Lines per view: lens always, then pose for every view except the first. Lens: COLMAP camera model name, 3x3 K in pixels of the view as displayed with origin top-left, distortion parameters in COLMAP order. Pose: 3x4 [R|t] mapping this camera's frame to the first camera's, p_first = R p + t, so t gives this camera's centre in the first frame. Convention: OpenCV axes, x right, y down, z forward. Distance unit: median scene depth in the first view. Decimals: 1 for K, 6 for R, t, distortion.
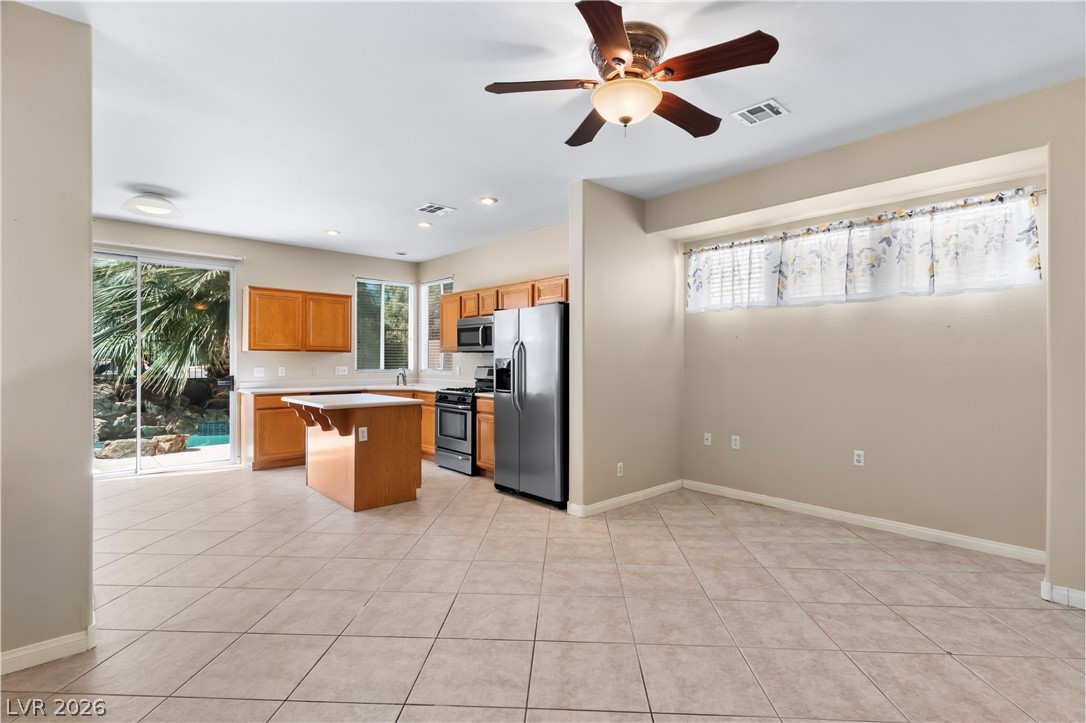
lens RADIAL K [[511.4, 0, 542.3], [0, 511.4, 358.0], [0, 0, 1]] dist [0.000420, 0.000721]
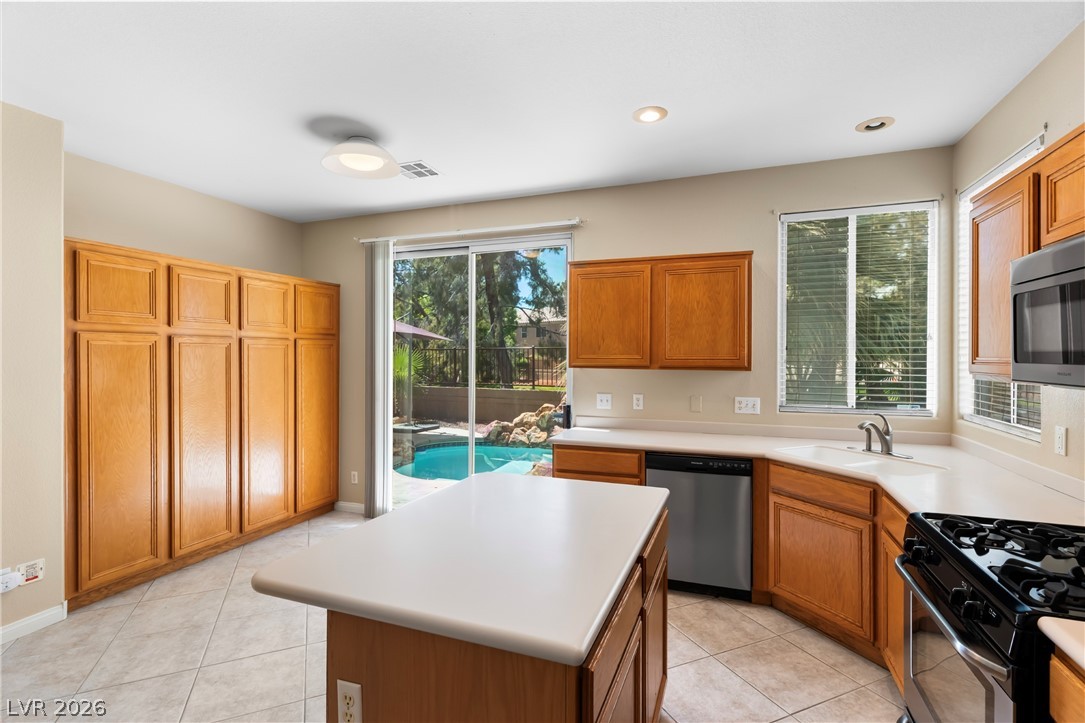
lens RADIAL K [[510.9, 0, 543.7], [0, 510.9, 358.8], [0, 0, 1]] dist [0.000420, 0.000721]
pose [[0.456543, 0.001711, -0.889699, -0.055274], [0.001983, 0.999994, 0.002941, -0.035088], [0.889699, -0.003107, 0.456537, 0.893569]]
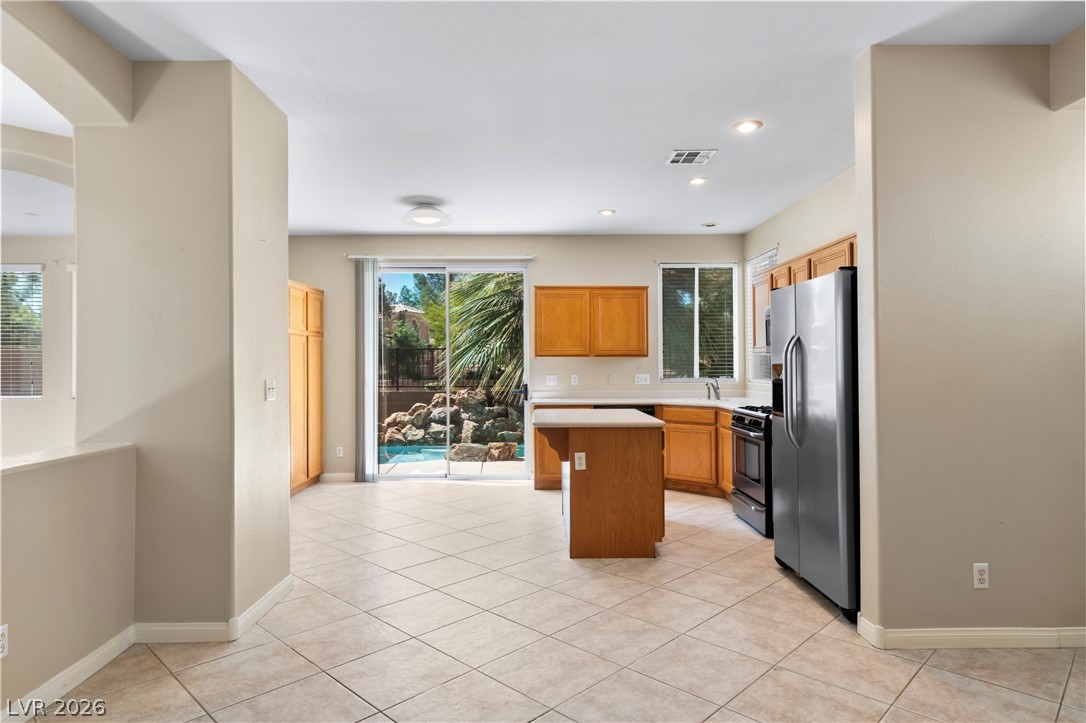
lens RADIAL K [[629.2, 0, 545.1], [0, 629.2, 357.2], [0, 0, 1]] dist [-0.003717, 0.004042]
pose [[0.750806, -0.014597, -0.660362, 0.233495], [0.009377, 0.999891, -0.011441, -0.001047], [0.660457, 0.002398, 0.750860, 0.216141]]
